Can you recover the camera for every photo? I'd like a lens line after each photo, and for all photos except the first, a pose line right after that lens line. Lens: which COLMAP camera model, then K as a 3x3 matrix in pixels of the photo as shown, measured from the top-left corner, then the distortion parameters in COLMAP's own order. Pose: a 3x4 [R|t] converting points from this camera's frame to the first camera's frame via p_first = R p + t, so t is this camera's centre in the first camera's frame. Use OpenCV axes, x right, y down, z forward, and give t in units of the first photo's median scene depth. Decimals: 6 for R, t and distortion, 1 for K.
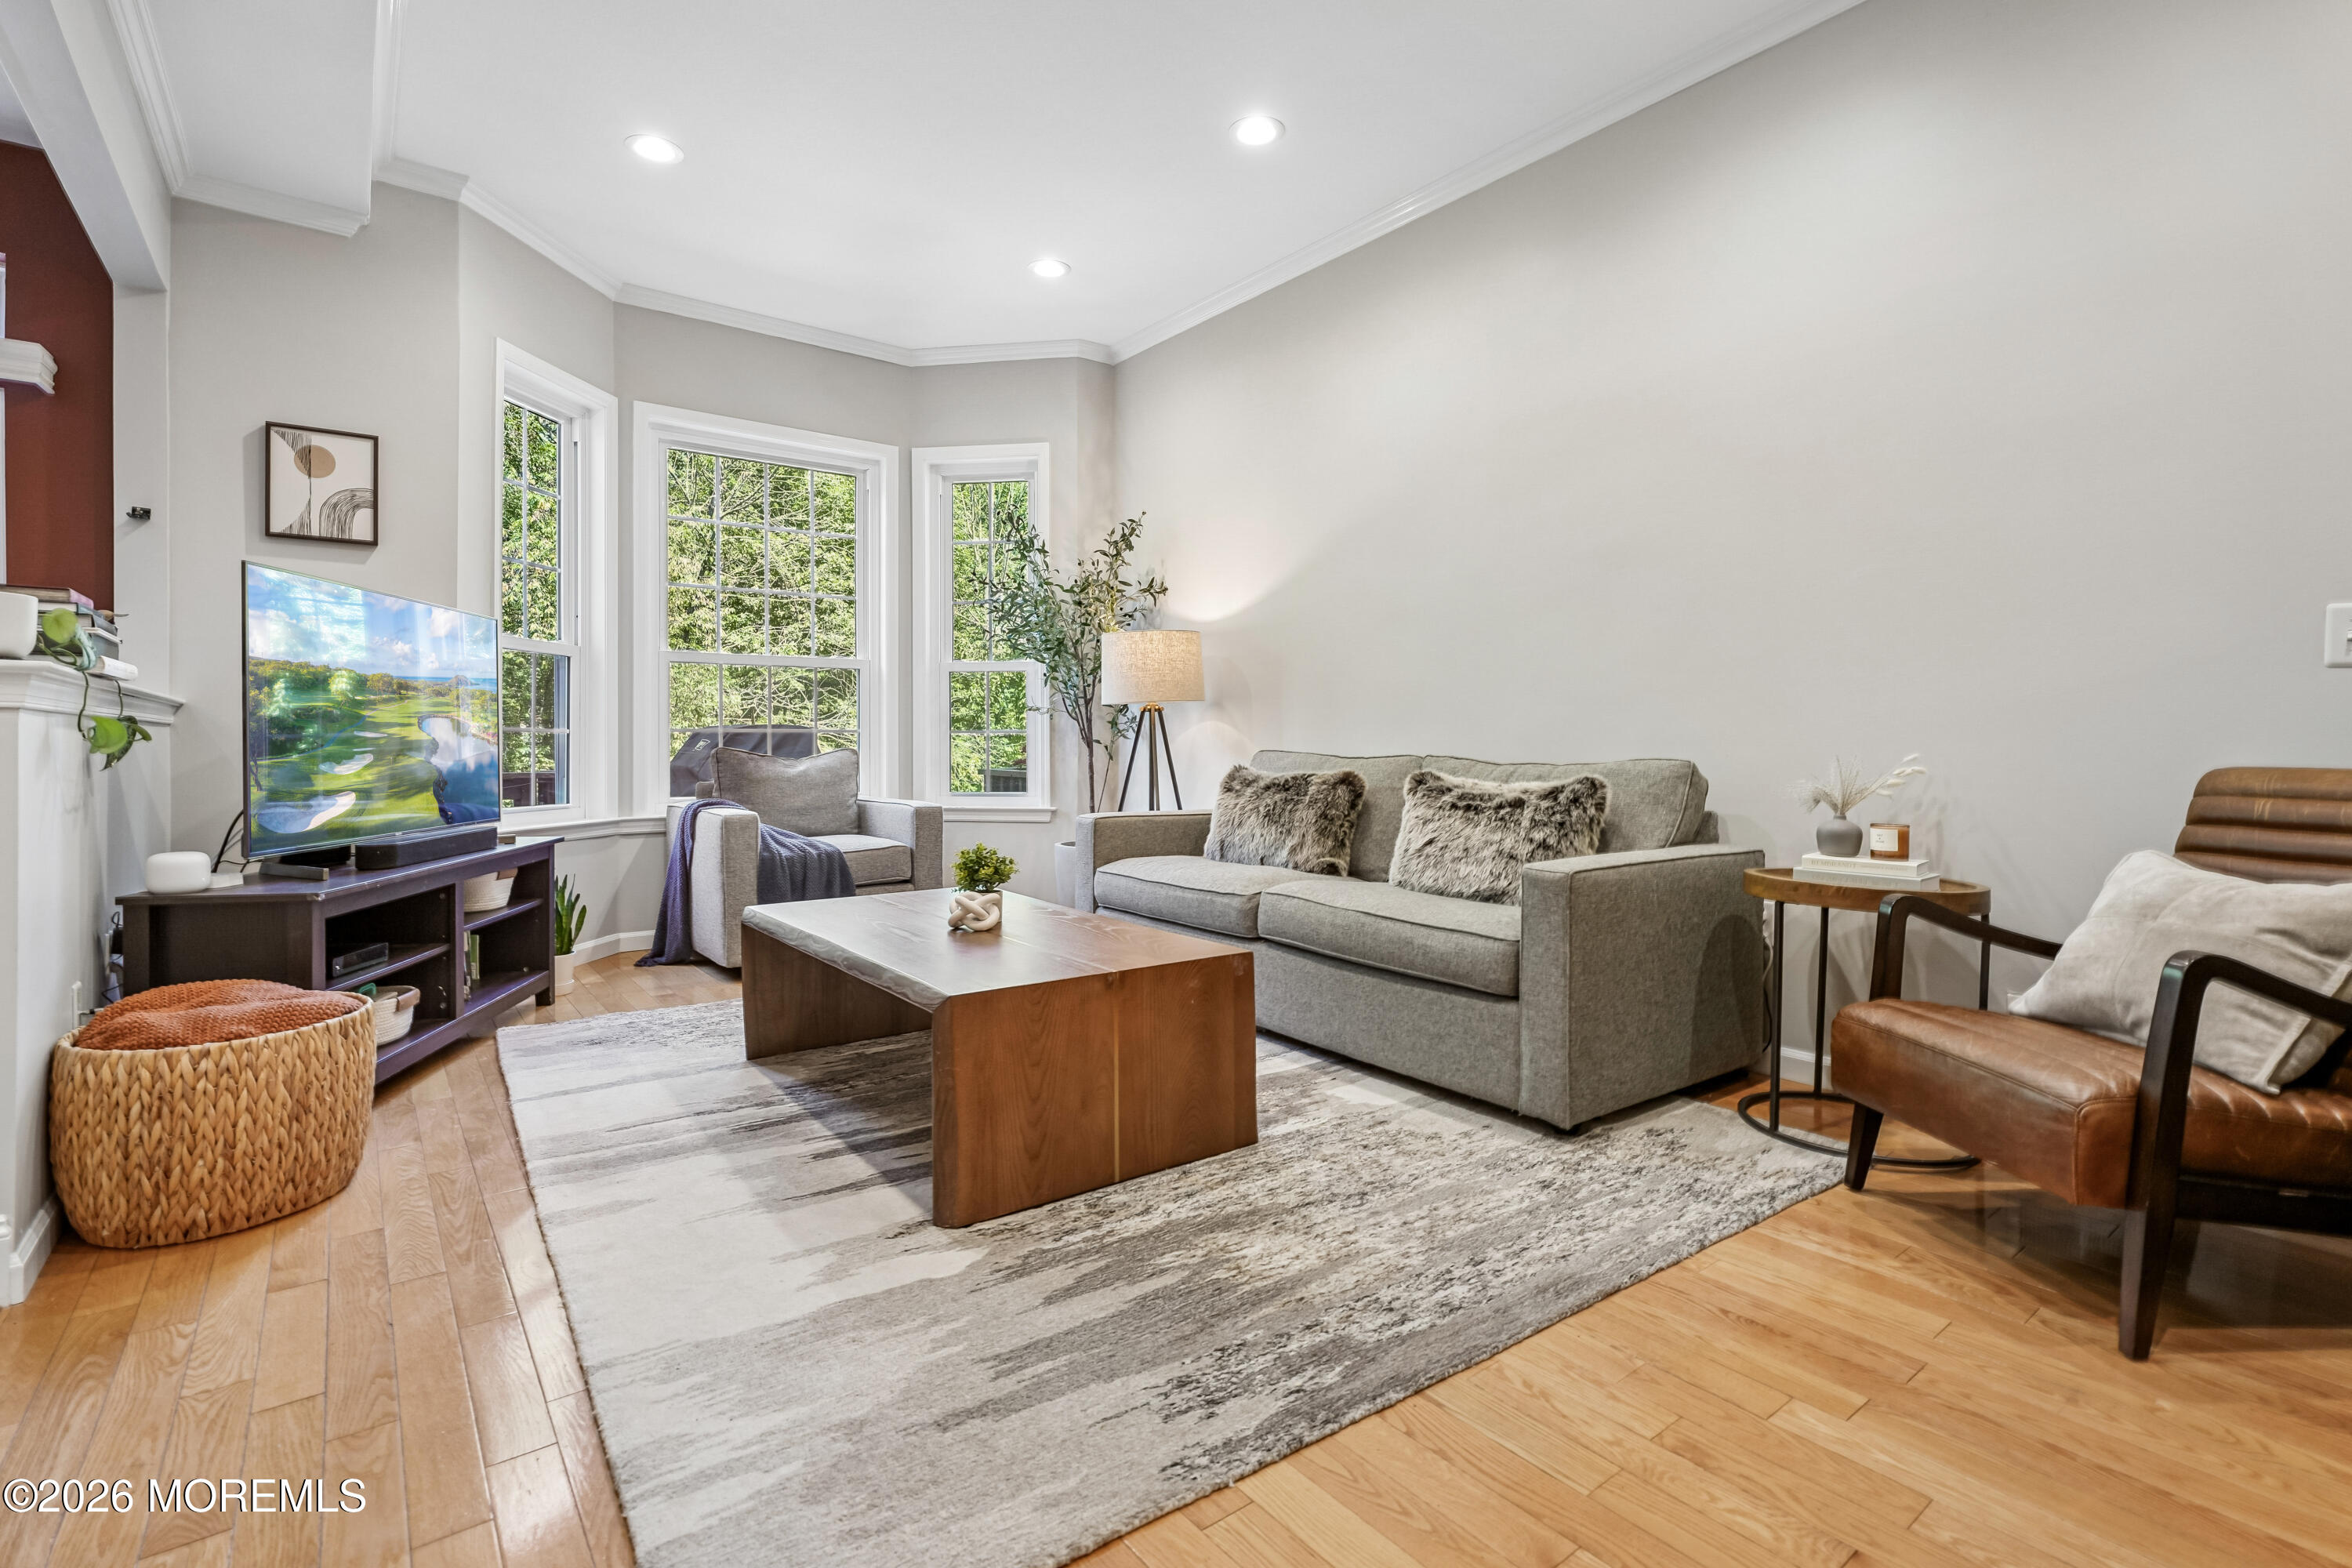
lens RADIAL K [[1084.8, 0, 1185.9], [0, 1084.8, 738.3], [0, 0, 1]] dist [-0.007115, 0.003145]
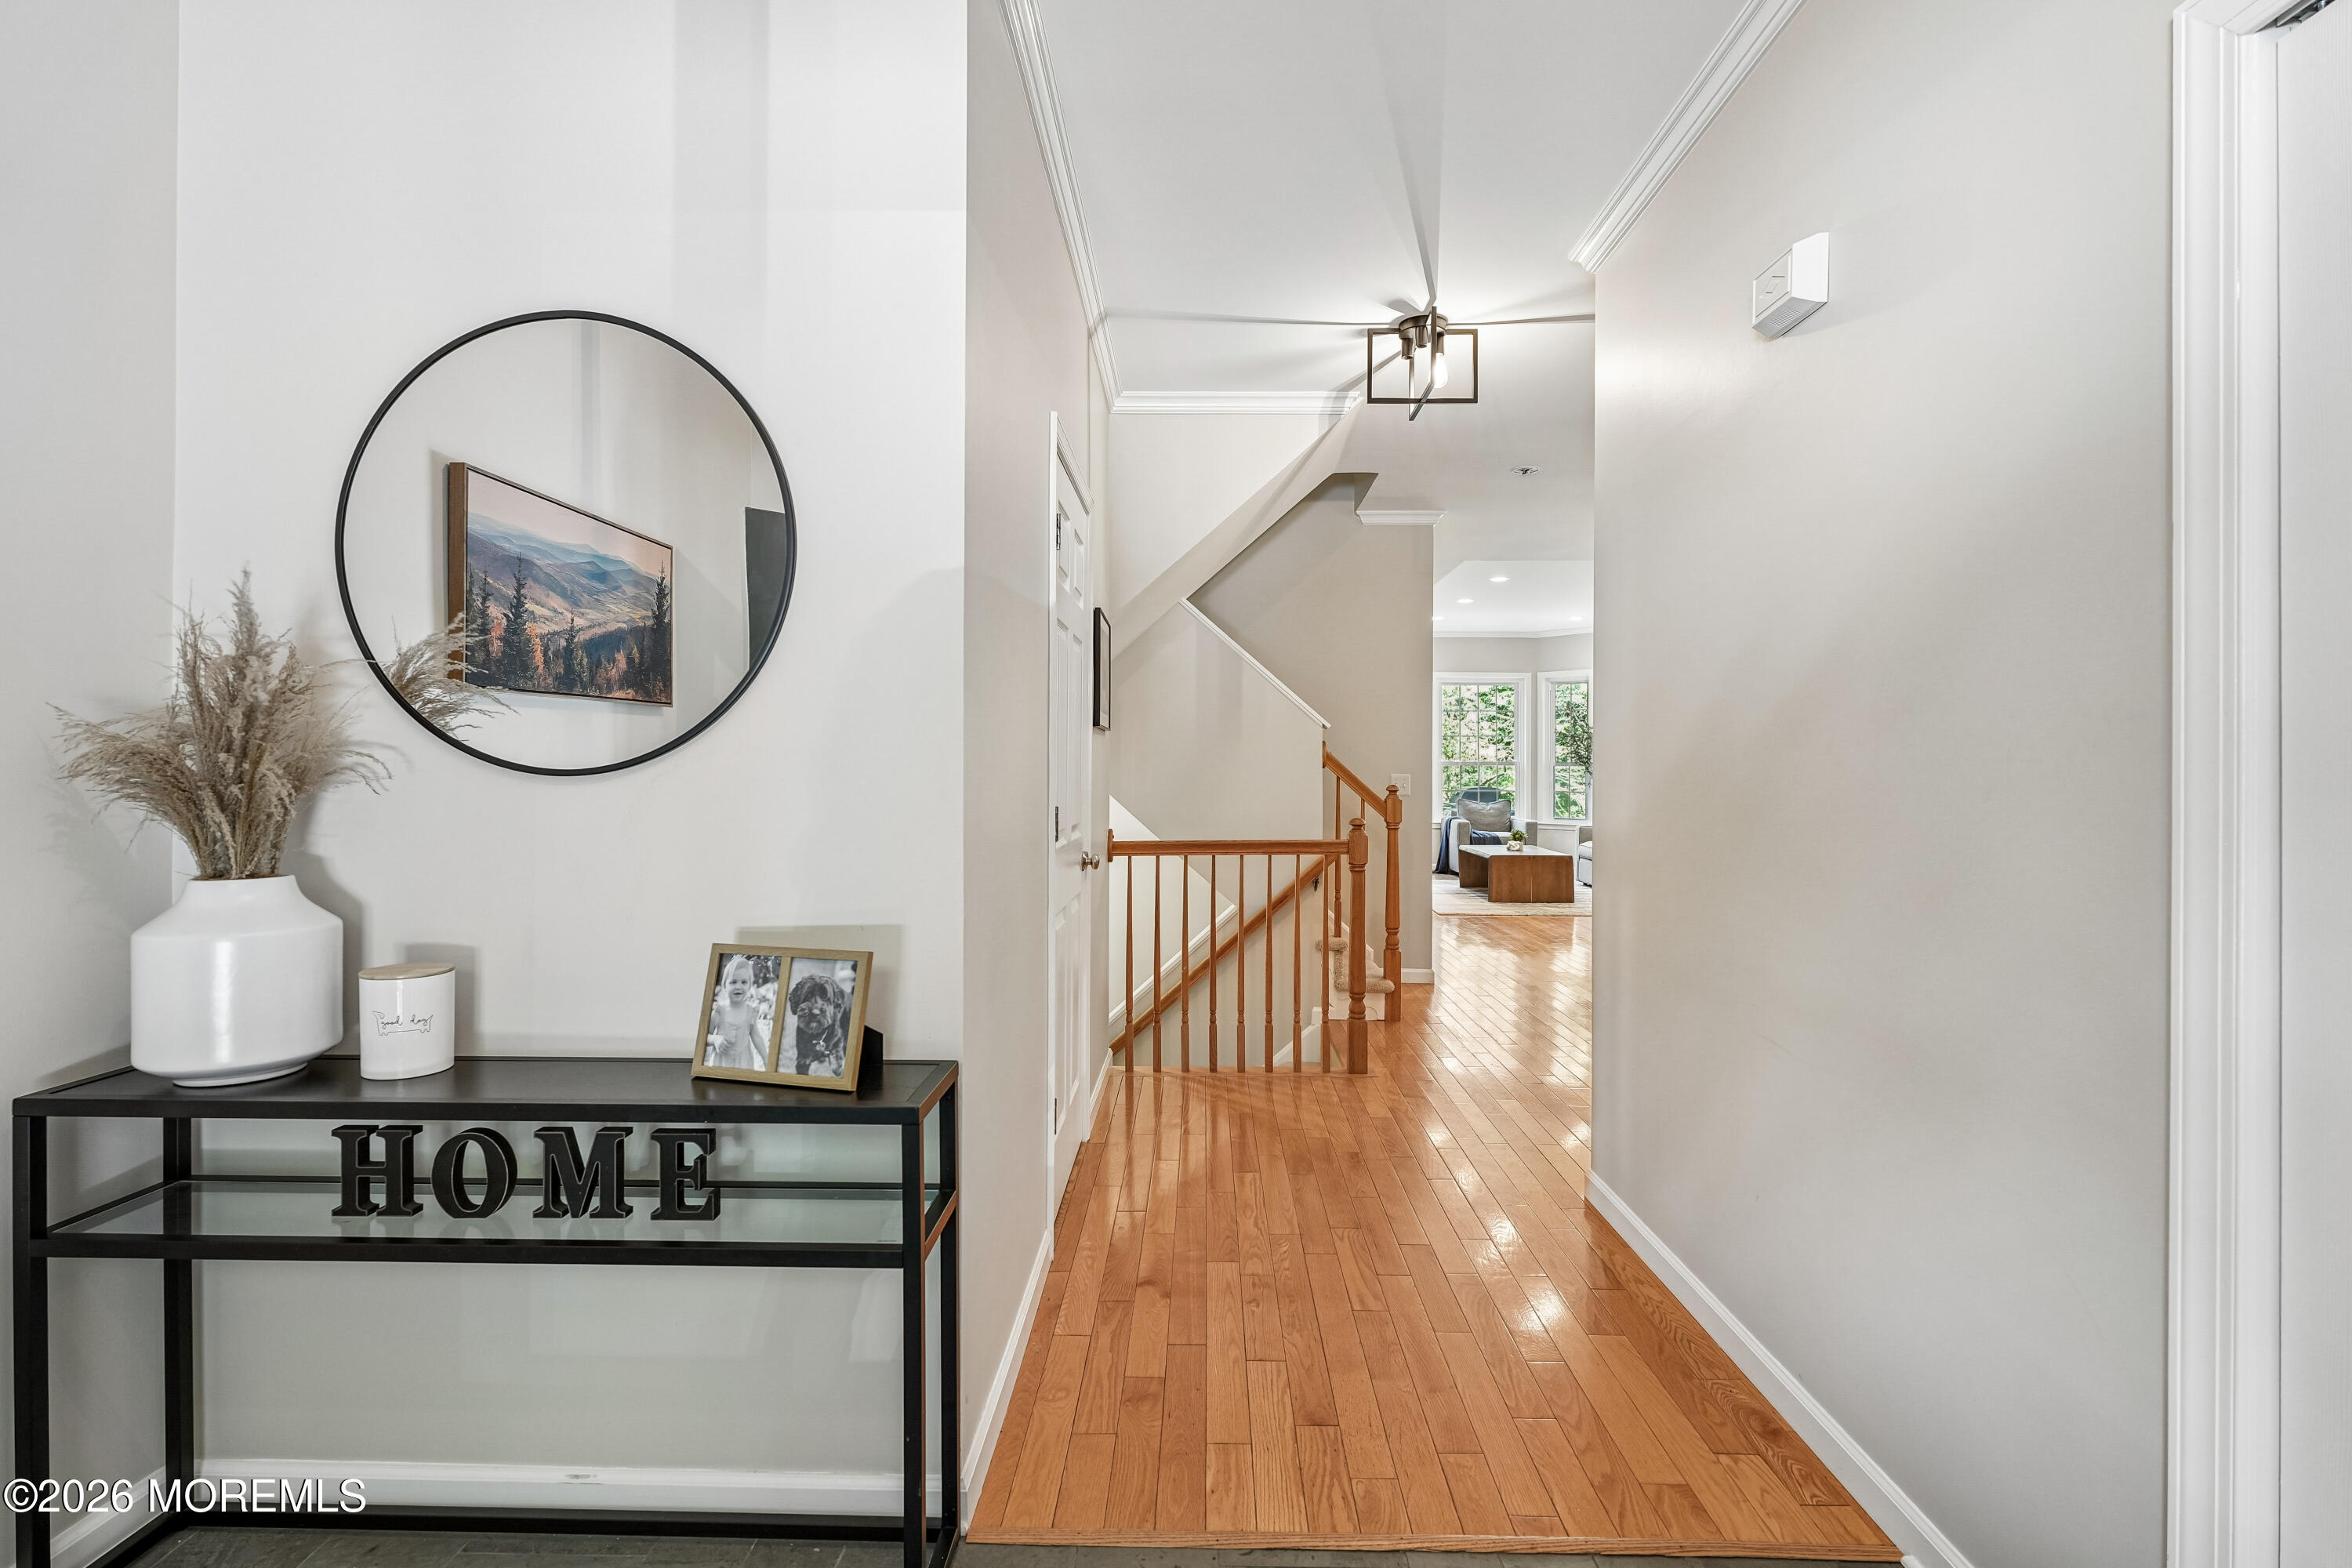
lens RADIAL K [[1088.4, 0, 1185.6], [0, 1088.4, 771.7], [0, 0, 1]] dist [-0.000328, -0.000002]
pose [[0.772884, 0.001106, -0.634546, 1.491365], [0.000827, 0.999996, 0.002750, -0.125709], [0.634546, -0.002651, 0.772880, -2.991852]]
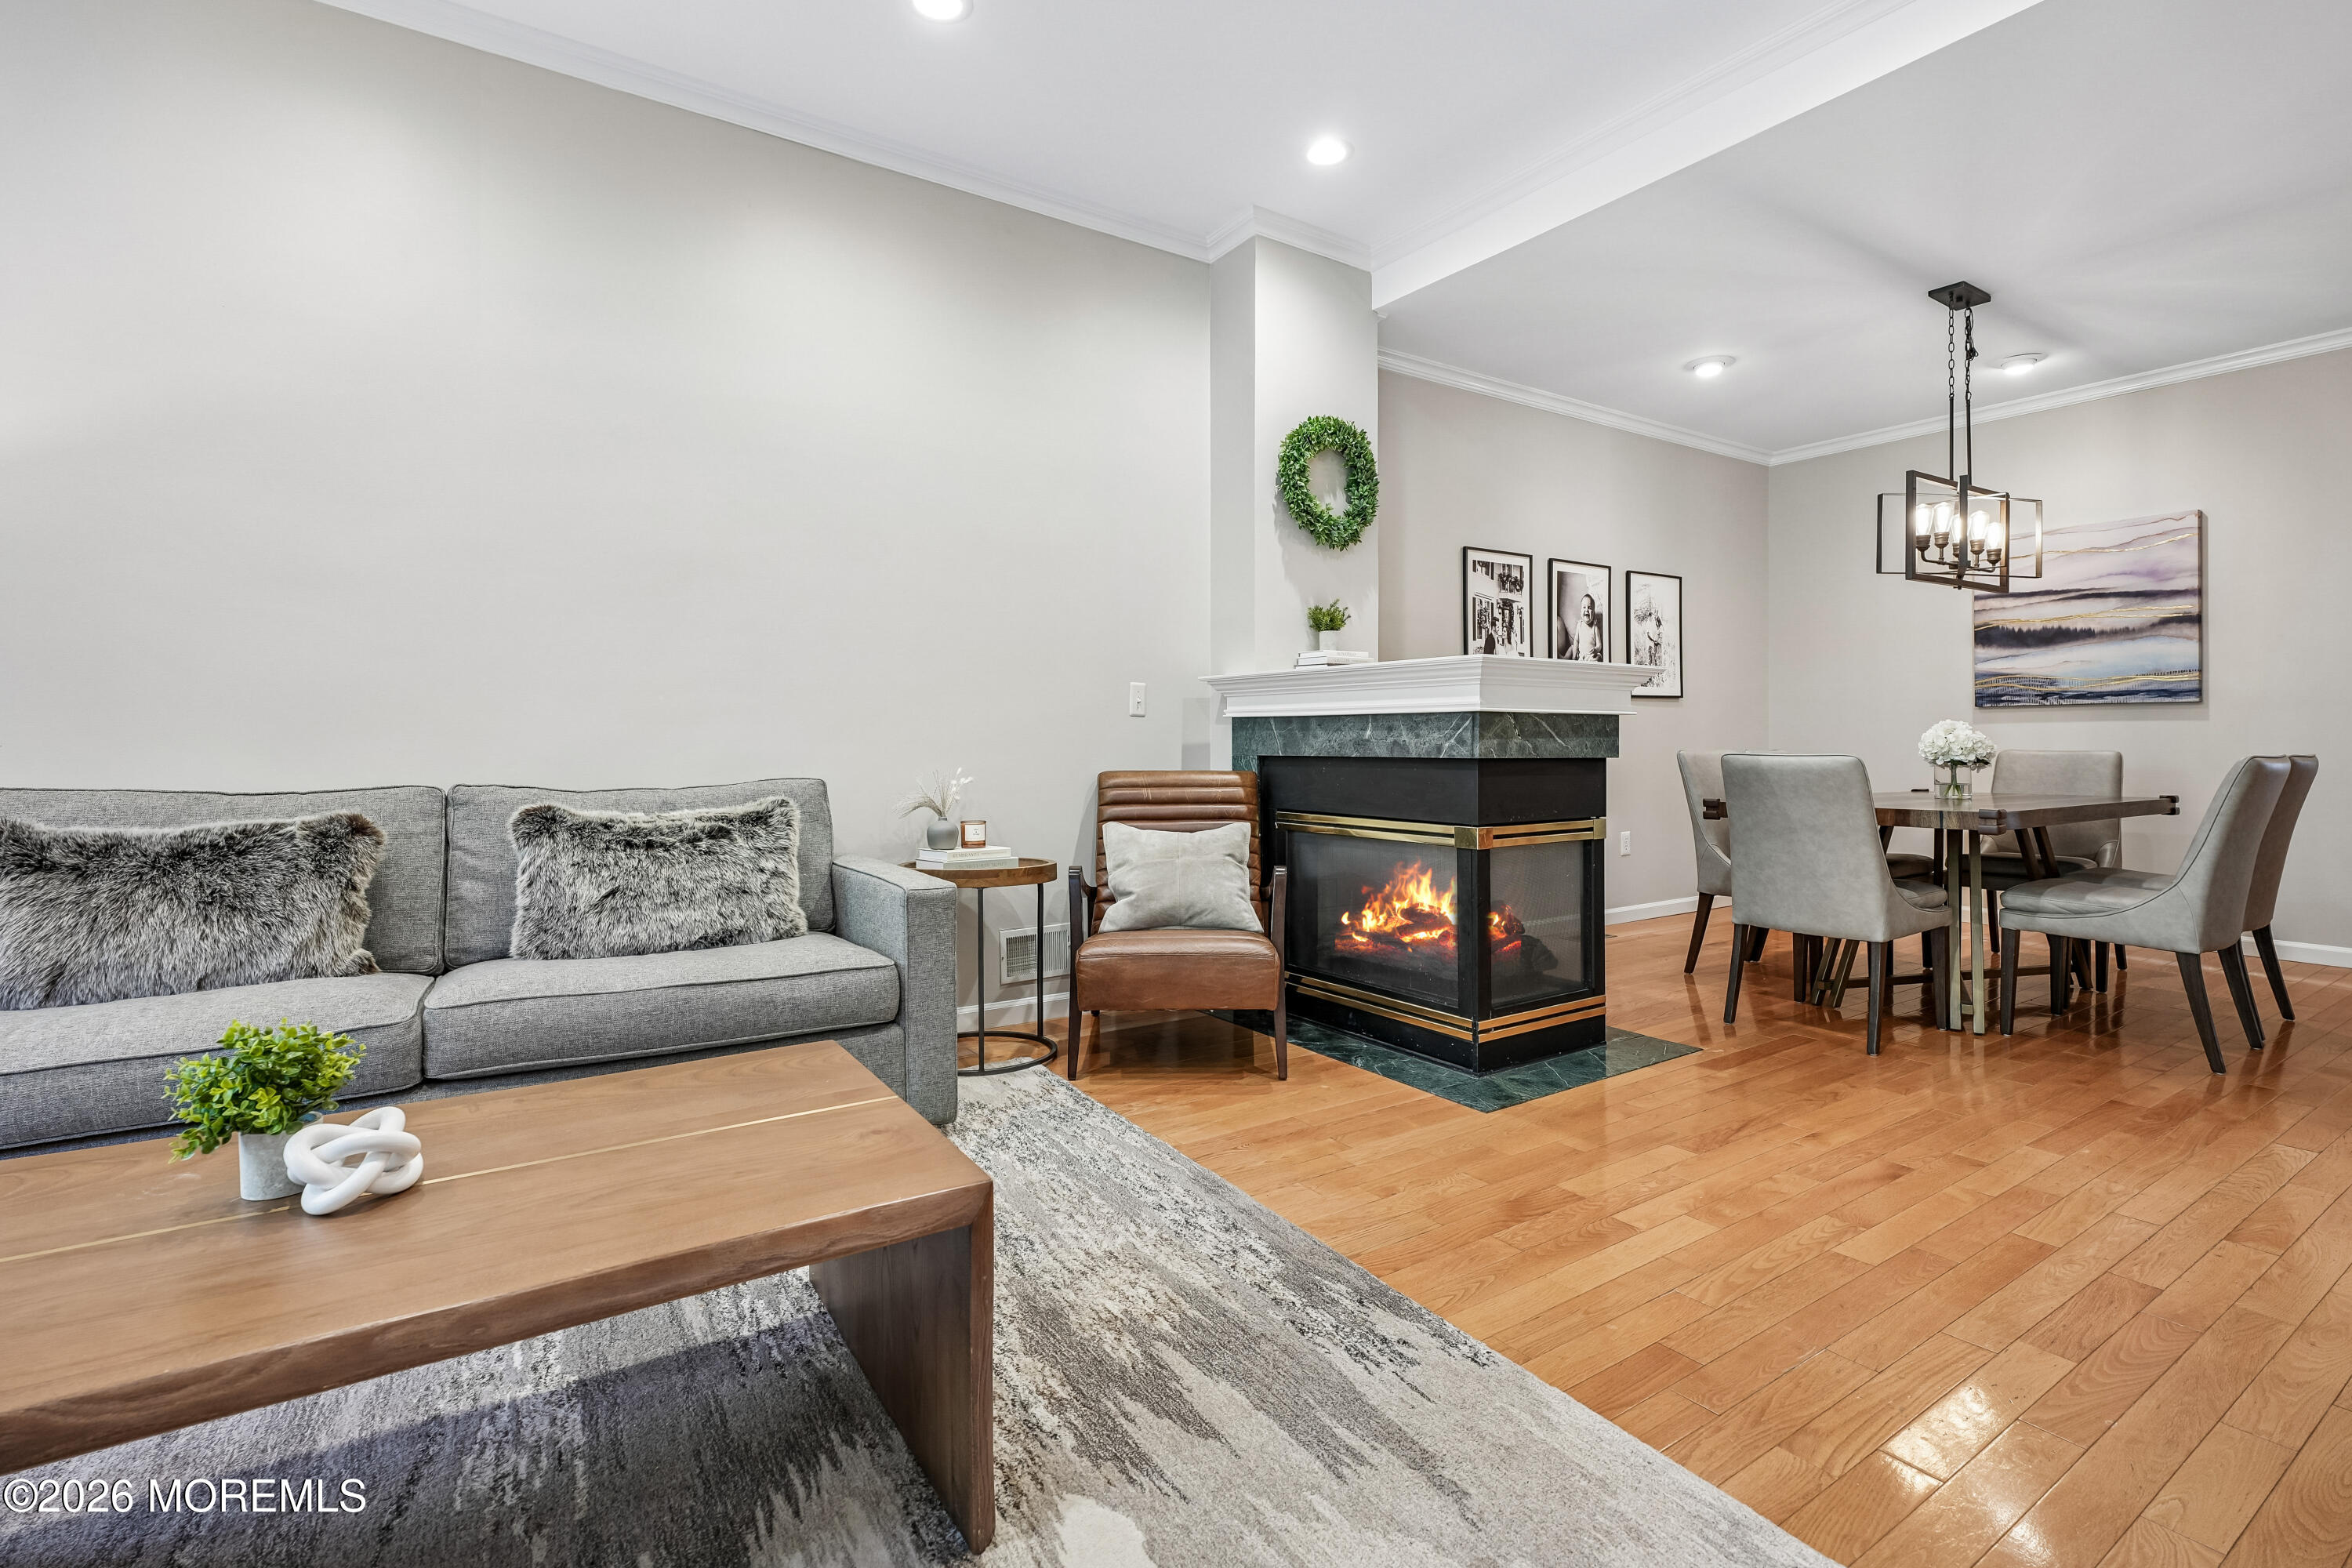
lens RADIAL K [[1084.8, 0, 1166.7], [0, 1084.8, 739.8], [0, 0, 1]] dist [-0.007115, 0.003145]
pose [[0.076905, 0.000003, 0.997038, -0.690942], [-0.001706, 0.999999, 0.000129, -0.022511], [-0.997037, -0.001711, 0.076905, 0.679992]]
